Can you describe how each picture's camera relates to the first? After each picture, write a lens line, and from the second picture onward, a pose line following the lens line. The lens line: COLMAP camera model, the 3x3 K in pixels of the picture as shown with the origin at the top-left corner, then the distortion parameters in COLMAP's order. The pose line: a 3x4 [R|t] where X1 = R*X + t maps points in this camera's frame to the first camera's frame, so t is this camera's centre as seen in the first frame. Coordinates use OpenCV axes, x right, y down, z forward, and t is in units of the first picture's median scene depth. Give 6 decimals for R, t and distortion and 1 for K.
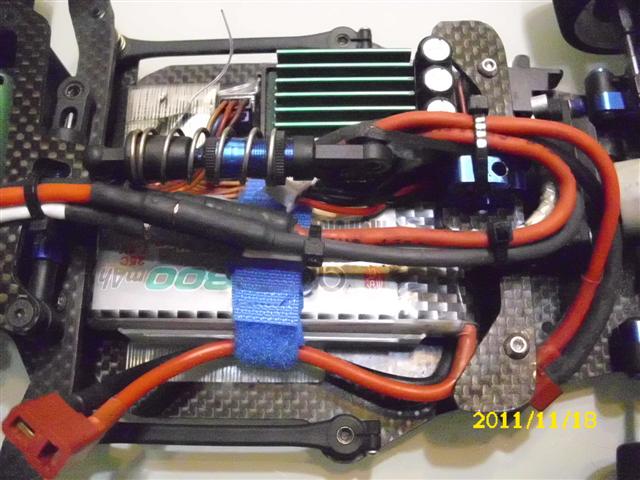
lens RADIAL K [[645.3, 0, 320.0], [0, 645.3, 240.0], [0, 0, 1]] dist [-0.163812, -0.003634]
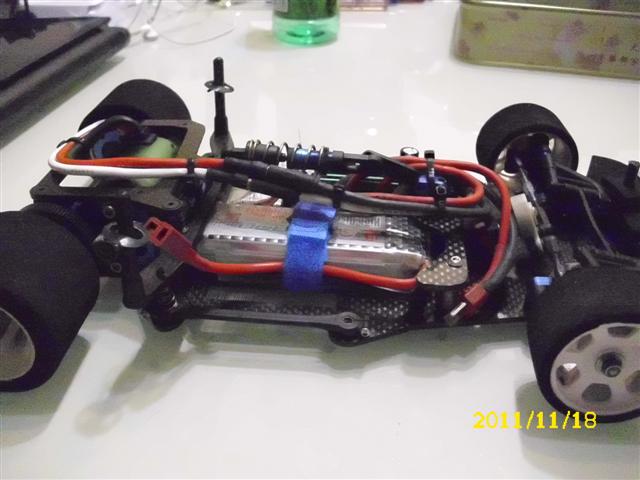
lens RADIAL K [[645.3, 0, 320.0], [0, 645.3, 240.0], [0, 0, 1]] dist [-0.163812, -0.003634]
pose [[0.995782, 0.087260, -0.028365, -0.002337], [-0.086500, 0.789664, -0.607412, 1.168370], [-0.030605, 0.607303, 0.793881, -0.368904]]
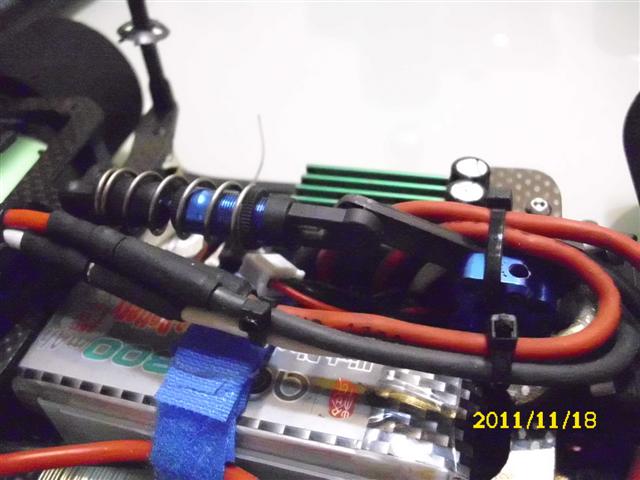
lens RADIAL K [[645.3, 0, 320.0], [0, 645.3, 240.0], [0, 0, 1]] dist [-0.163812, -0.003634]
pose [[0.963157, 0.125037, -0.238108, 0.221828], [-0.220500, 0.874030, -0.432956, 0.240892], [0.153978, 0.469507, 0.869399, 0.255791]]
